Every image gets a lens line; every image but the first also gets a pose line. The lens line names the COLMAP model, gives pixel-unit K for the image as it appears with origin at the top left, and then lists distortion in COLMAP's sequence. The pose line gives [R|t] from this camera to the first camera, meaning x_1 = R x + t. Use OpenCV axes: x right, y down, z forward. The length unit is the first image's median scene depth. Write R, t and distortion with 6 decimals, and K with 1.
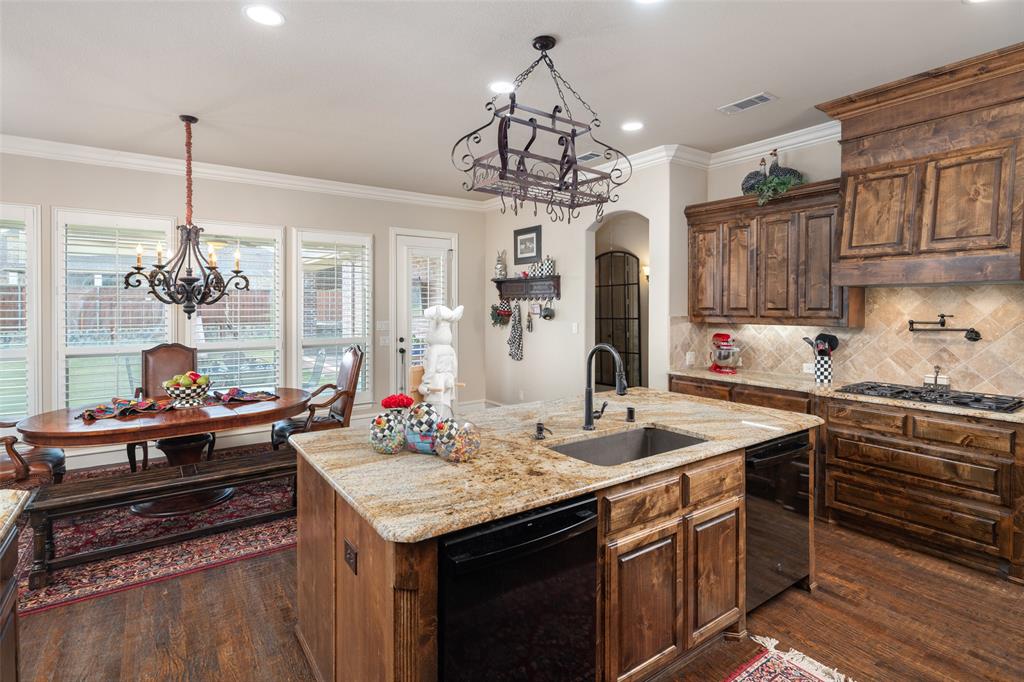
lens RADIAL K [[499.7, 0, 504.3], [0, 499.7, 308.4], [0, 0, 1]] dist [-0.001408, -0.001062]
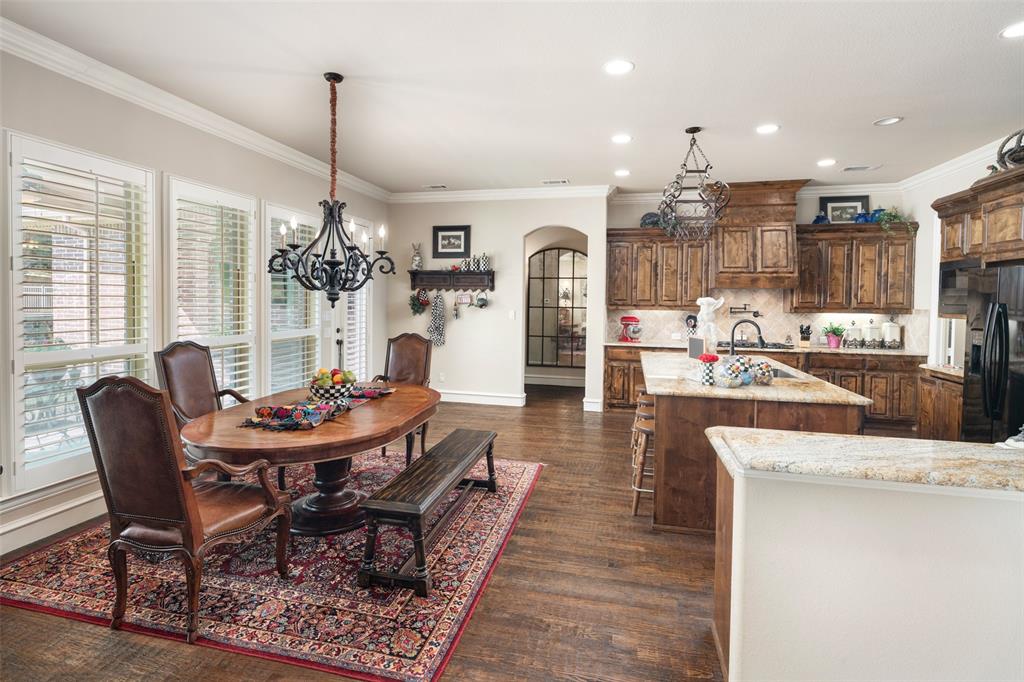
lens RADIAL K [[498.0, 0, 509.1], [0, 498.0, 311.0], [0, 0, 1]] dist [0.001500, -0.000231]
pose [[0.747593, -0.007598, 0.664114, -0.979438], [-0.008197, 0.999753, 0.020664, 0.006269], [-0.664107, -0.020892, 0.747346, 0.141777]]
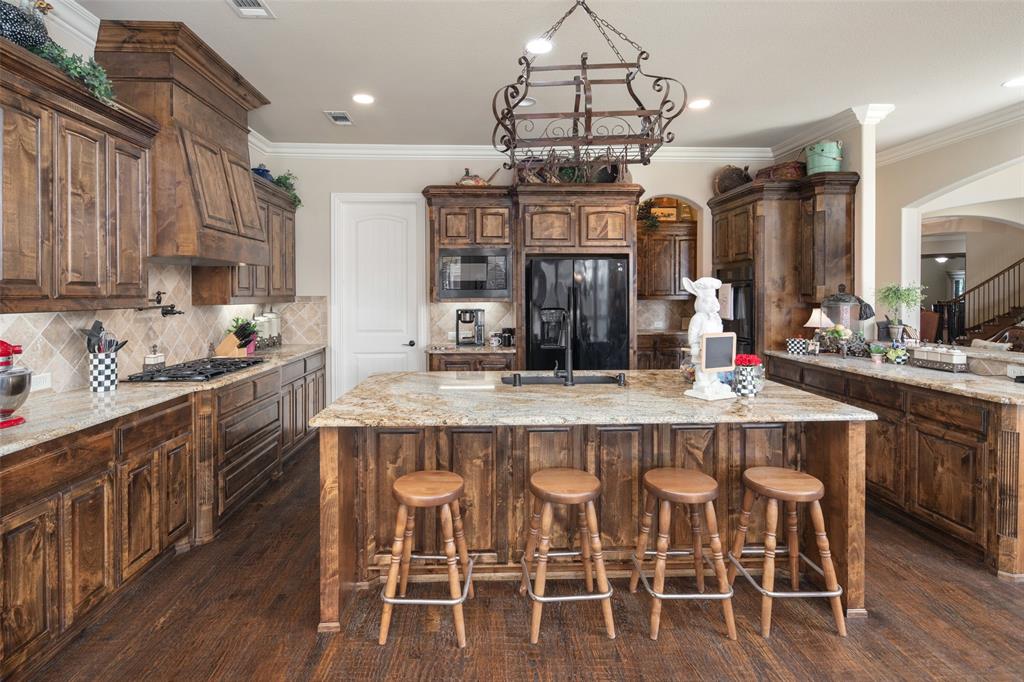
lens RADIAL K [[500.3, 0, 506.3], [0, 500.3, 297.0], [0, 0, 1]] dist [0.001615, -0.000474]
pose [[-0.842379, 0.000042, 0.538886, -0.206896], [0.005103, 0.999956, 0.007898, 0.016165], [-0.538862, 0.009403, -0.842342, 1.297340]]
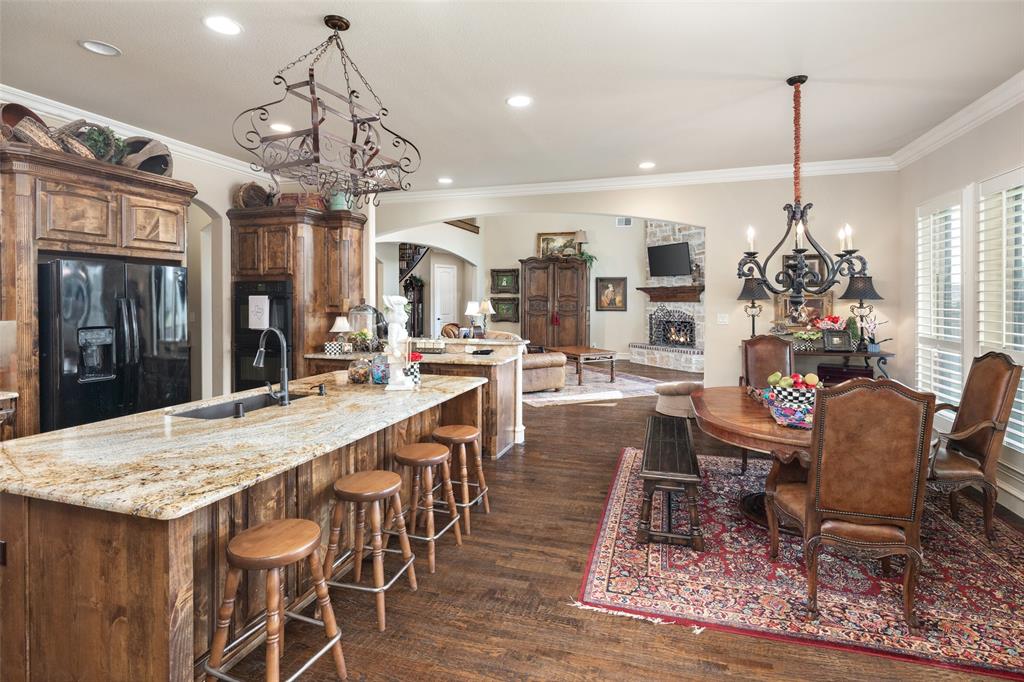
lens RADIAL K [[499.0, 0, 513.6], [0, 499.0, 304.0], [0, 0, 1]] dist [0.000591, -0.000215]
pose [[-0.794701, 0.006208, -0.606970, 0.280412], [-0.001449, 0.999925, 0.012123, 0.000667], [0.607000, 0.010514, -0.794633, 1.386866]]
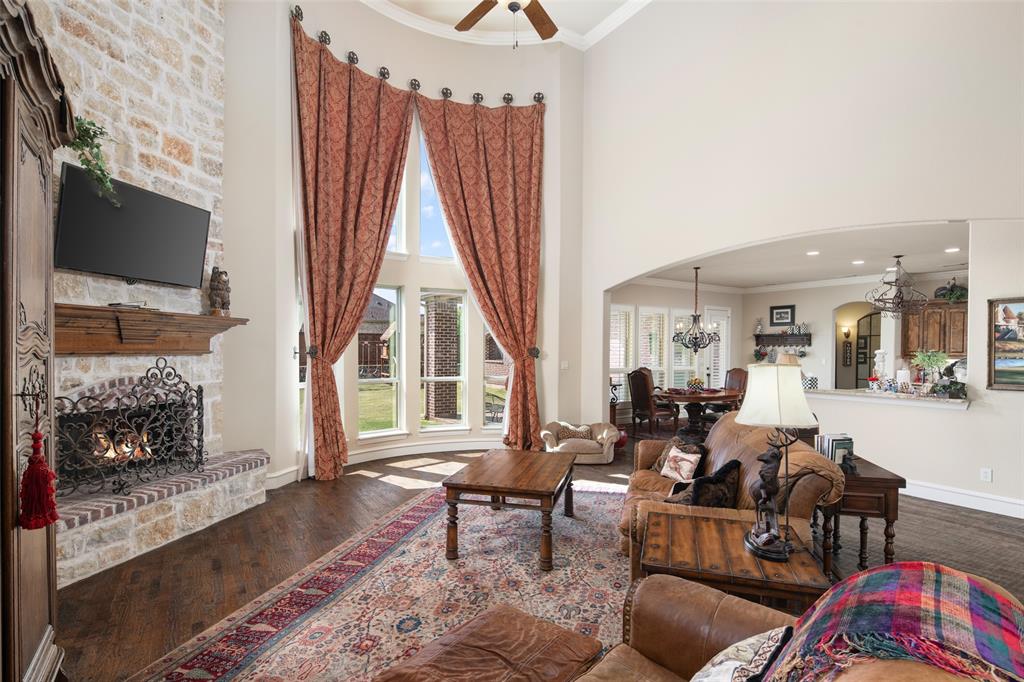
lens RADIAL K [[501.1, 0, 510.9], [0, 501.1, 356.6], [0, 0, 1]] dist [0.000138, -0.000249]
pose [[0.999187, 0.006414, -0.039808, -1.387068], [-0.006038, 0.999936, 0.009566, 0.012426], [0.039867, -0.009318, 0.999162, -1.334757]]
